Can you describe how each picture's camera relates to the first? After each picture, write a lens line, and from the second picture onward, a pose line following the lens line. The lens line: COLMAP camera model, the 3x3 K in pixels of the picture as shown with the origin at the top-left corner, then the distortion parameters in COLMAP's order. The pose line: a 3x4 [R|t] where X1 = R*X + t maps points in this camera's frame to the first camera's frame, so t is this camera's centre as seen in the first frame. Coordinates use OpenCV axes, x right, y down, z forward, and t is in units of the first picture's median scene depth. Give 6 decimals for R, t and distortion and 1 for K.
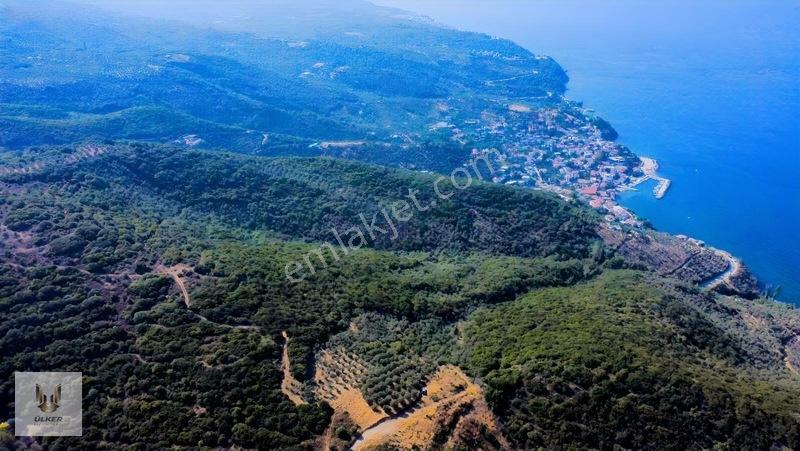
lens RADIAL K [[599.4, 0, 398.9], [0, 599.4, 220.1], [0, 0, 1]] dist [0.011613, -0.001582]
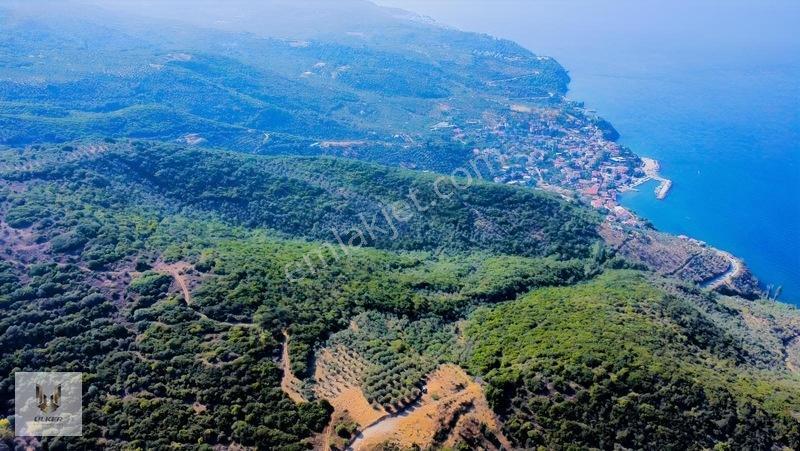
lens RADIAL K [[599.4, 0, 398.9], [0, 599.4, 220.1], [0, 0, 1]] dist [0.011613, -0.001582]
pose [[0.999994, 0.003209, -0.001554, 0.000311], [-0.003210, 0.999995, -0.000725, 0.003537], [0.001552, 0.000730, 0.999999, 0.001542]]
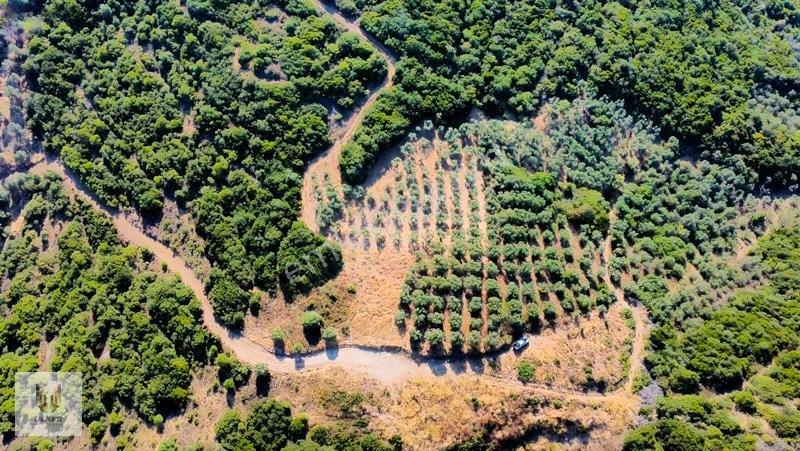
lens RADIAL K [[599.4, 0, 398.9], [0, 599.4, 220.1], [0, 0, 1]] dist [0.011613, -0.001582]
pose [[0.707402, 0.616721, -0.345307, 0.068507], [-0.278428, 0.692184, 0.665852, -0.065691], [0.649661, -0.374882, 0.661365, 0.583000]]
